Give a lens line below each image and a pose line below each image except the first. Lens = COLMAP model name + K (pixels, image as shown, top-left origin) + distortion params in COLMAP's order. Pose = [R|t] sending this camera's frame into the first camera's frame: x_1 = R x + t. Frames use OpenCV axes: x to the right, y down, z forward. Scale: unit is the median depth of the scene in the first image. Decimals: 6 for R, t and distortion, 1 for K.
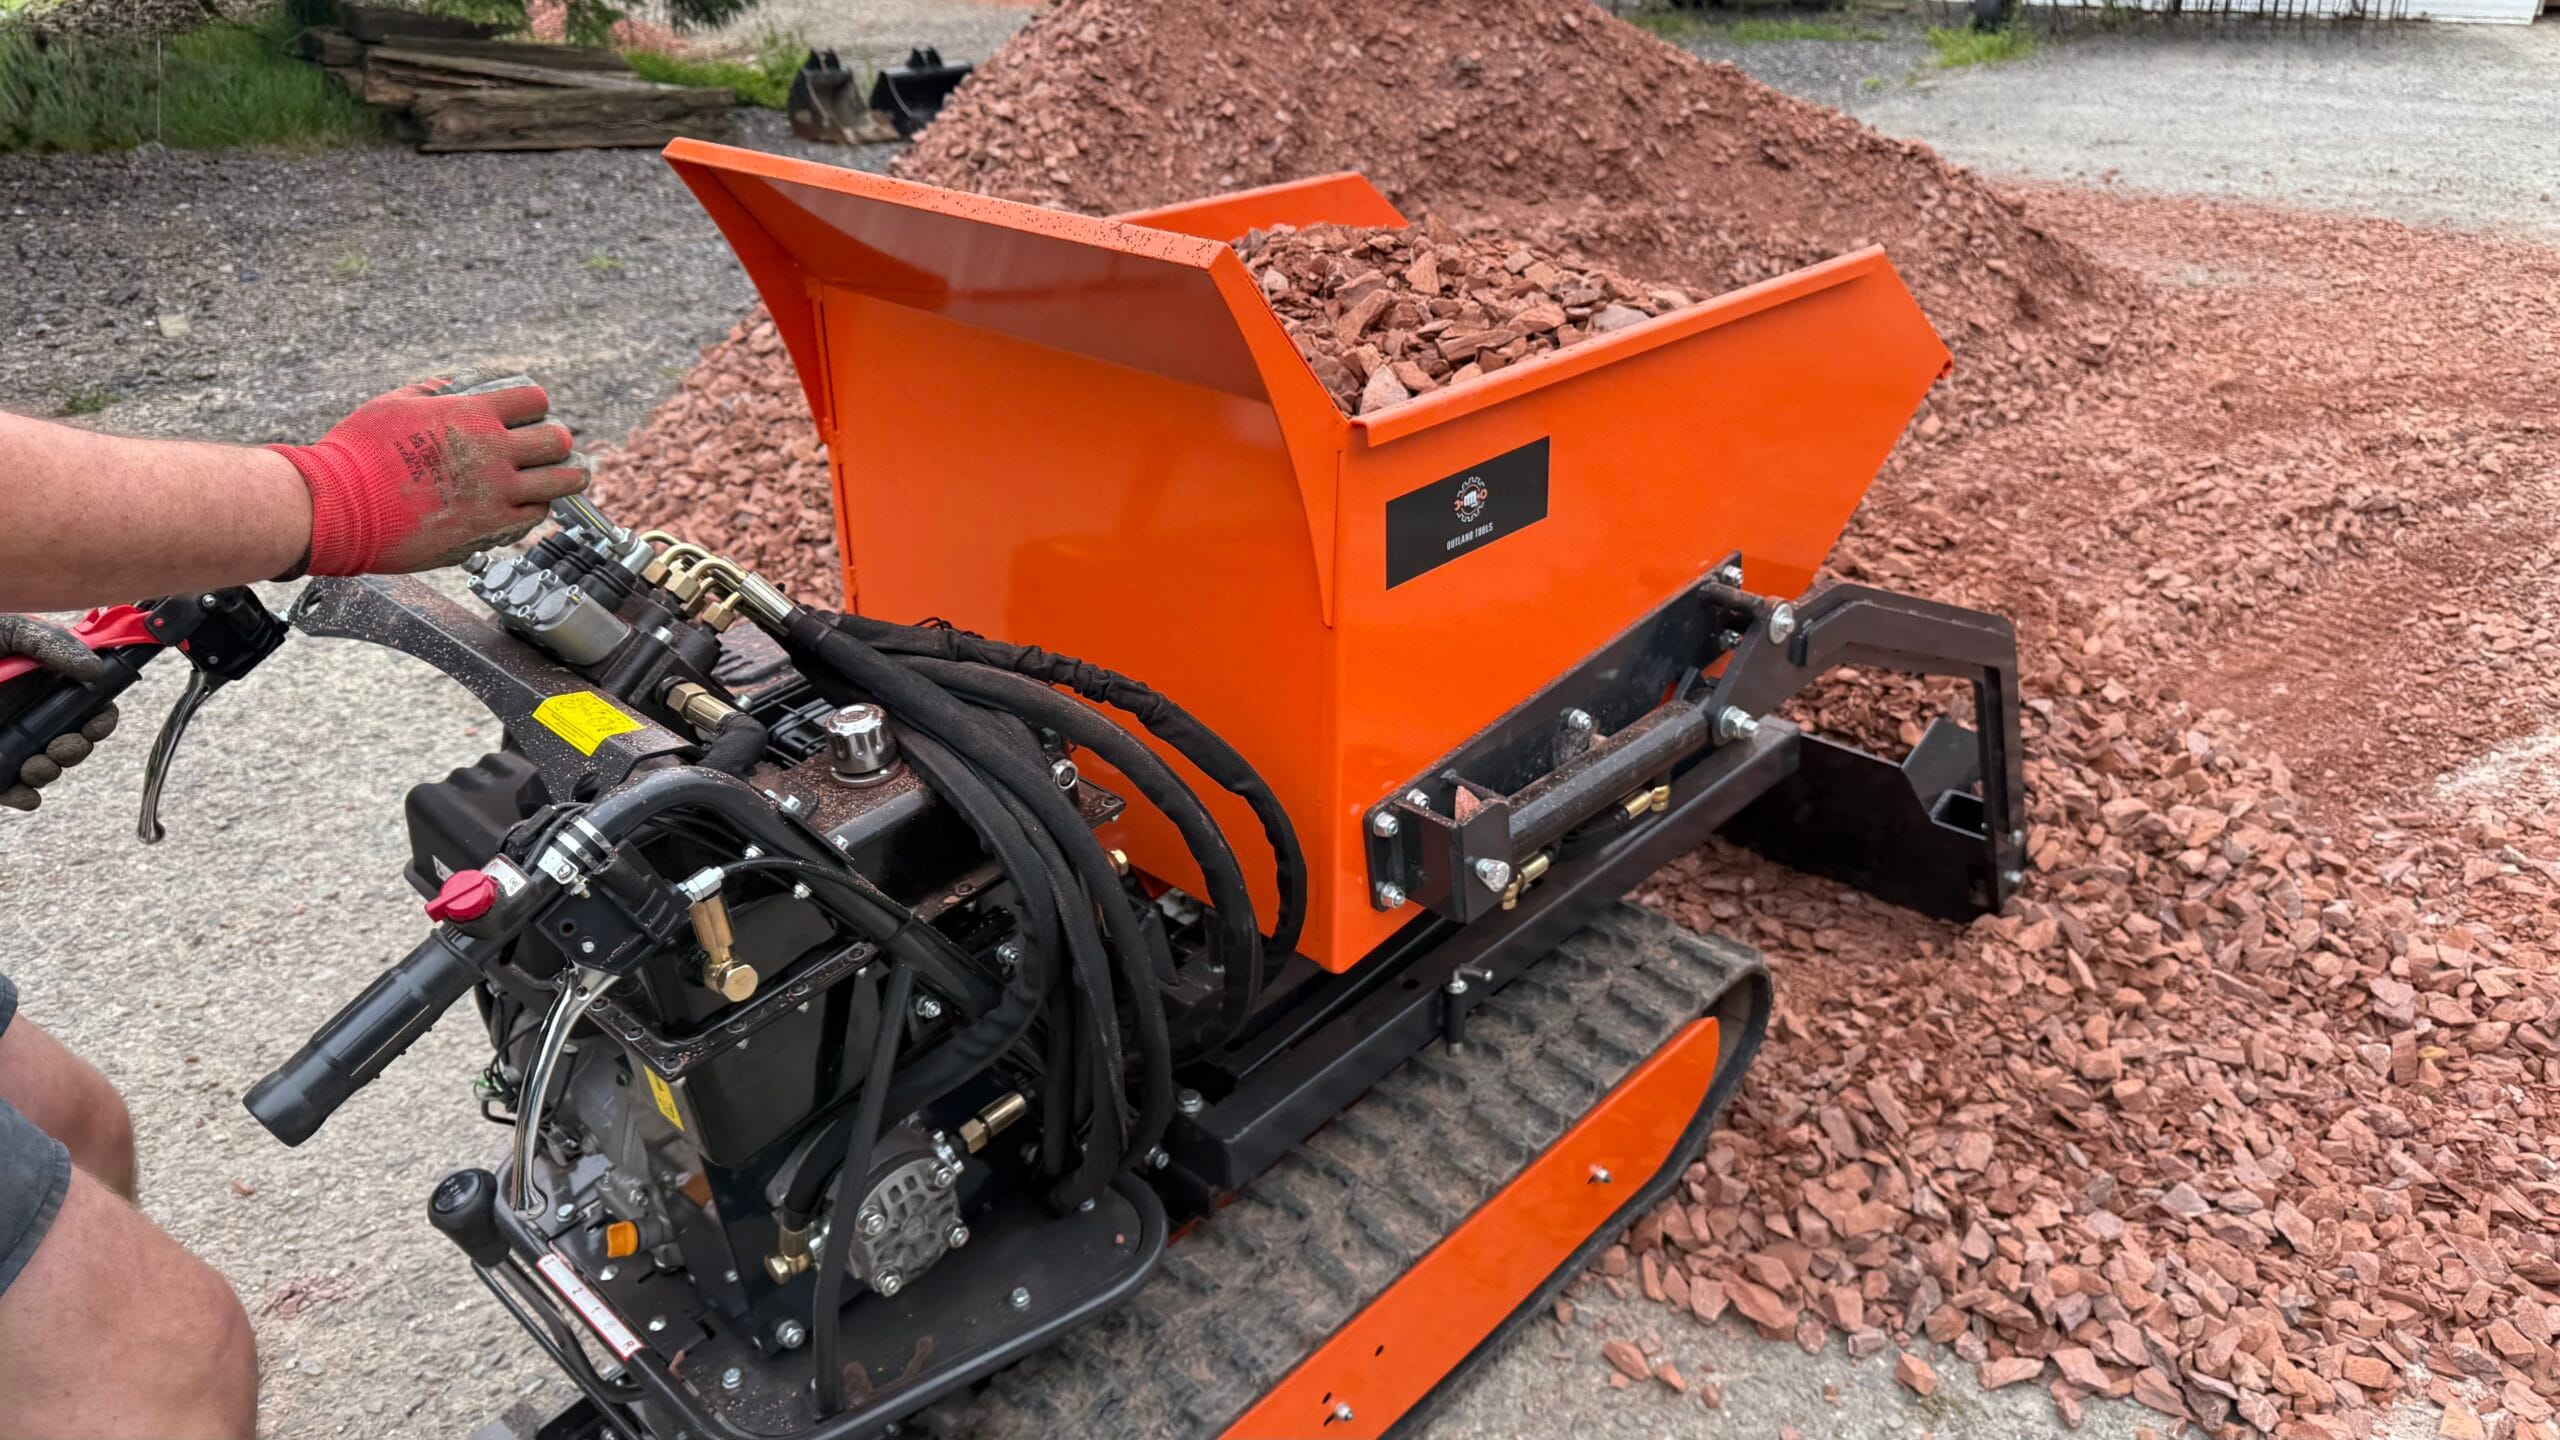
lens RADIAL K [[1808.5, 0, 1289.3], [0, 1808.5, 730.2], [0, 0, 1]] dist [0.016184, -0.033613]
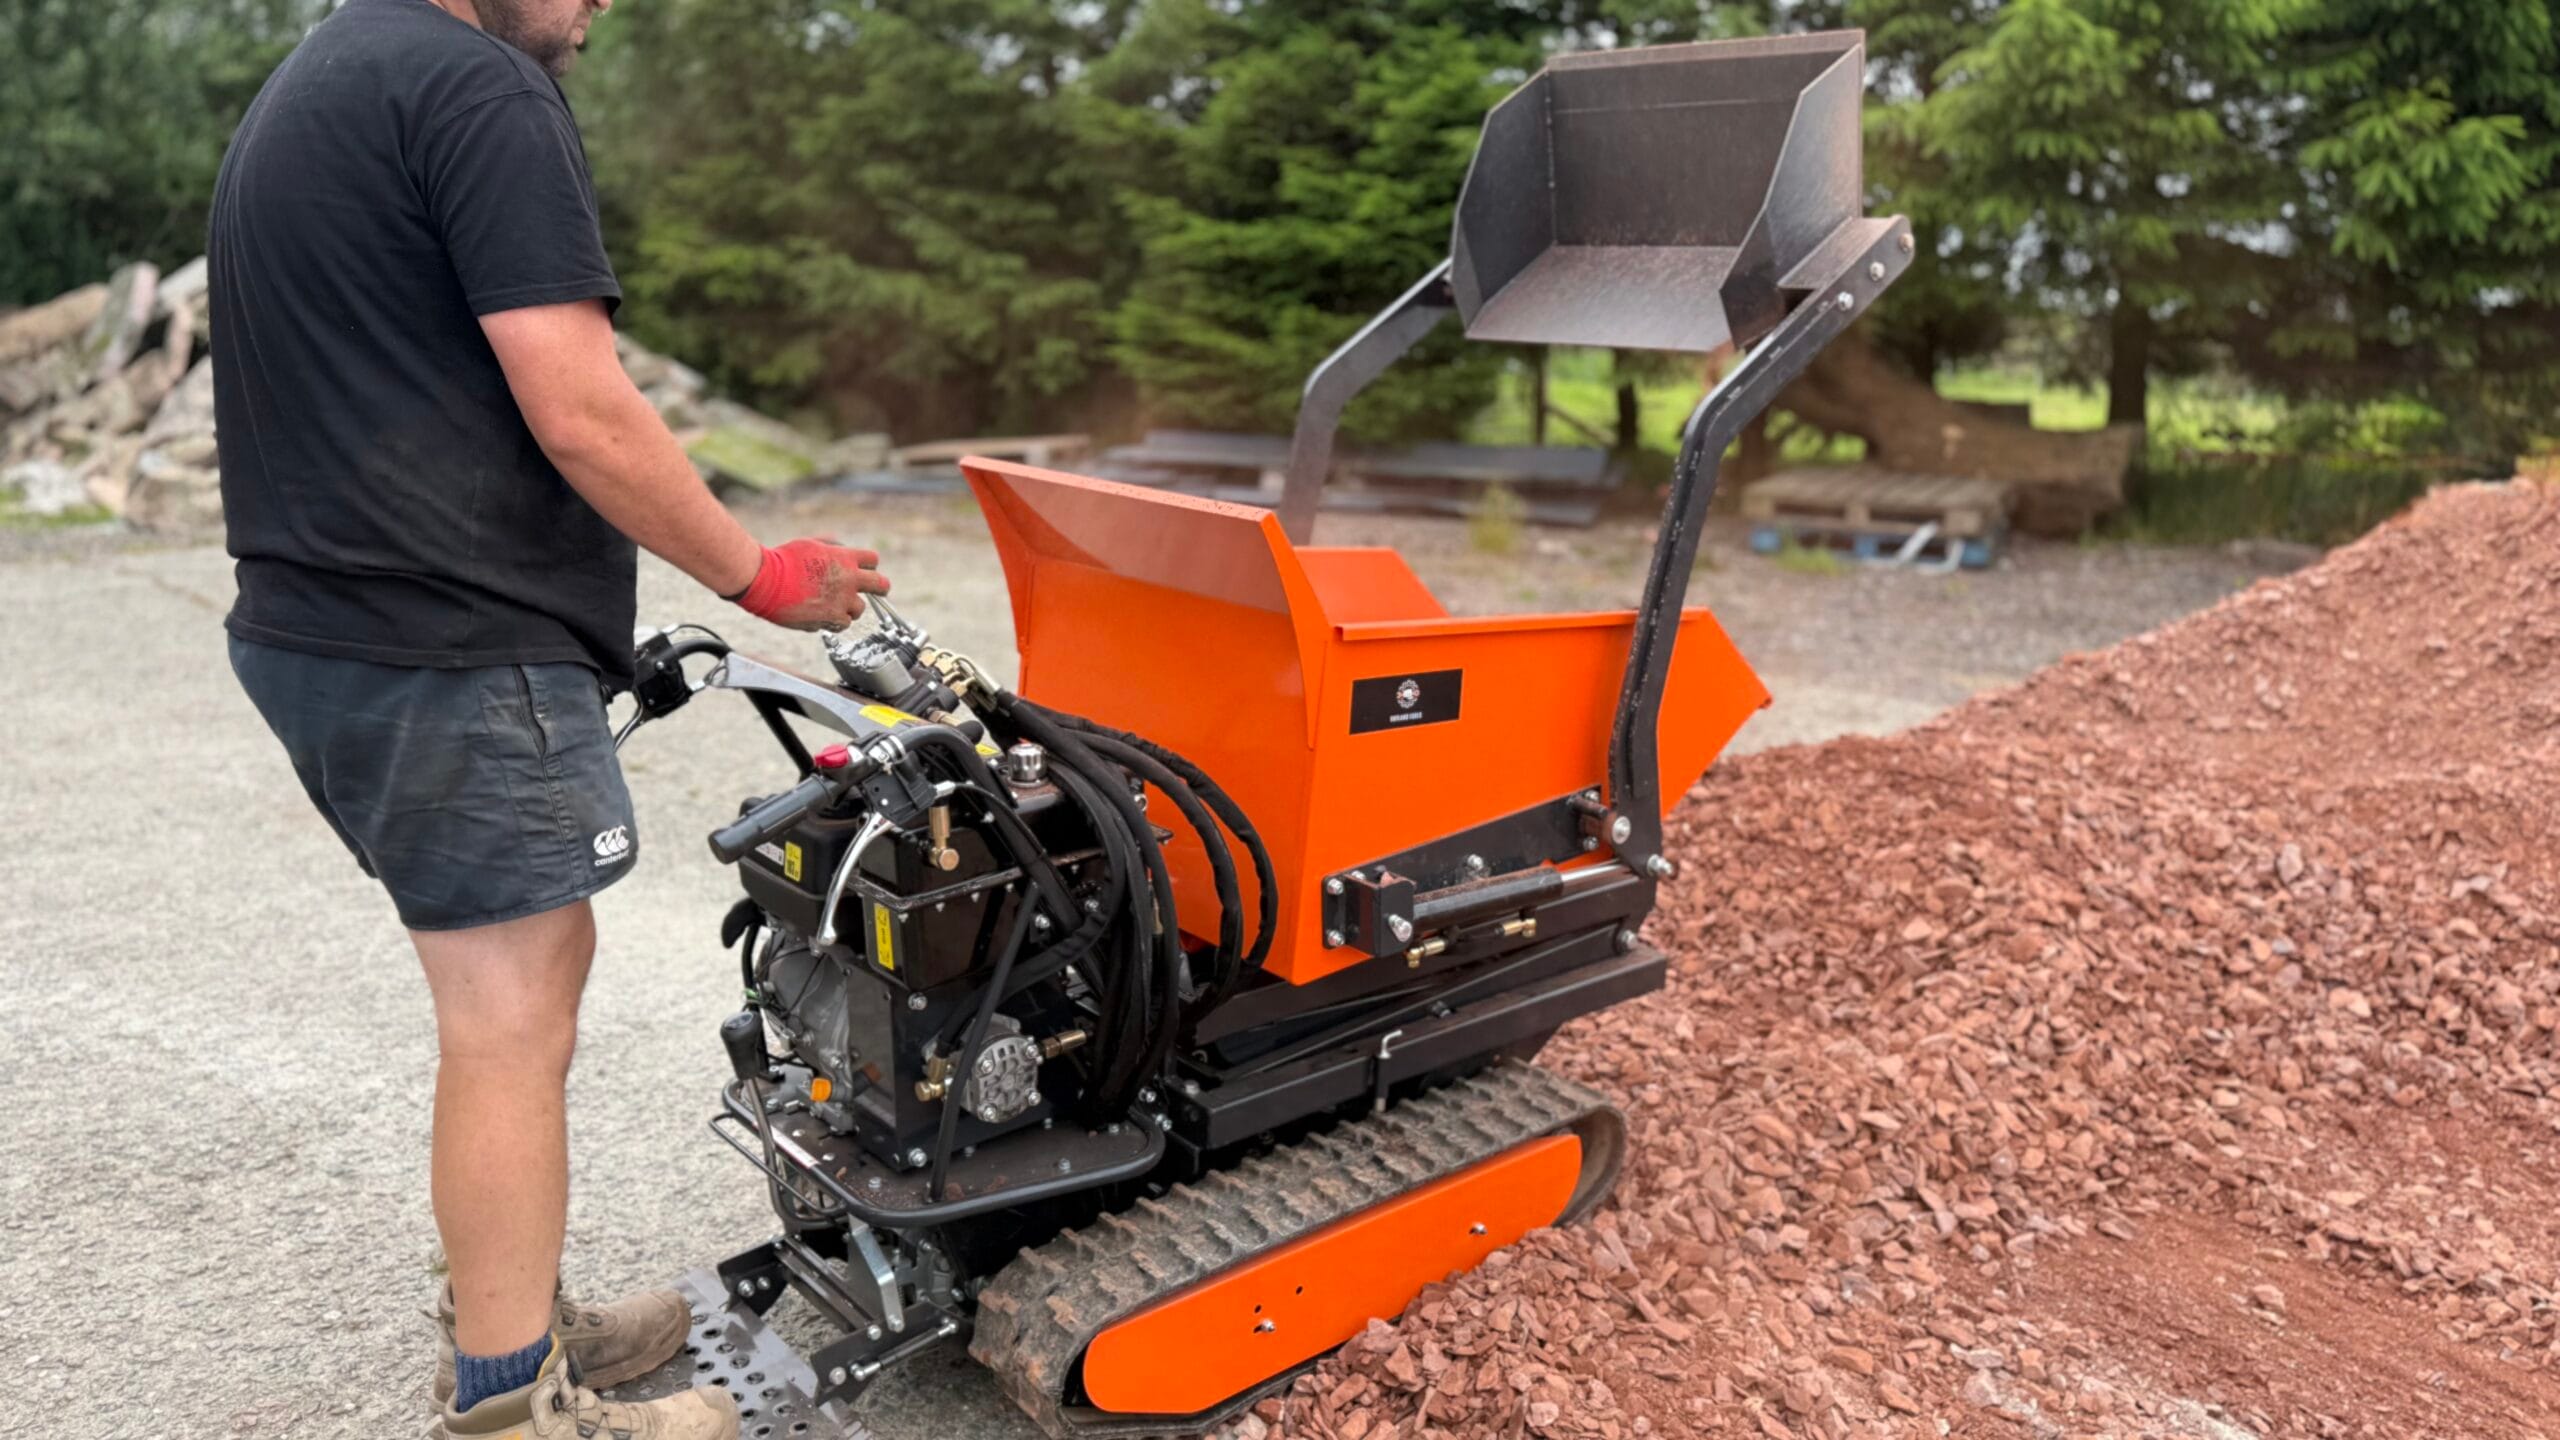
lens RADIAL K [[1808.5, 0, 1261.1], [0, 1808.5, 704.8], [0, 0, 1]] dist [0.016184, -0.033613]
pose [[0.991414, 0.105184, -0.077682, 0.097701], [-0.121913, 0.958350, -0.258269, 0.324008], [0.047281, 0.265522, 0.962945, -0.585609]]
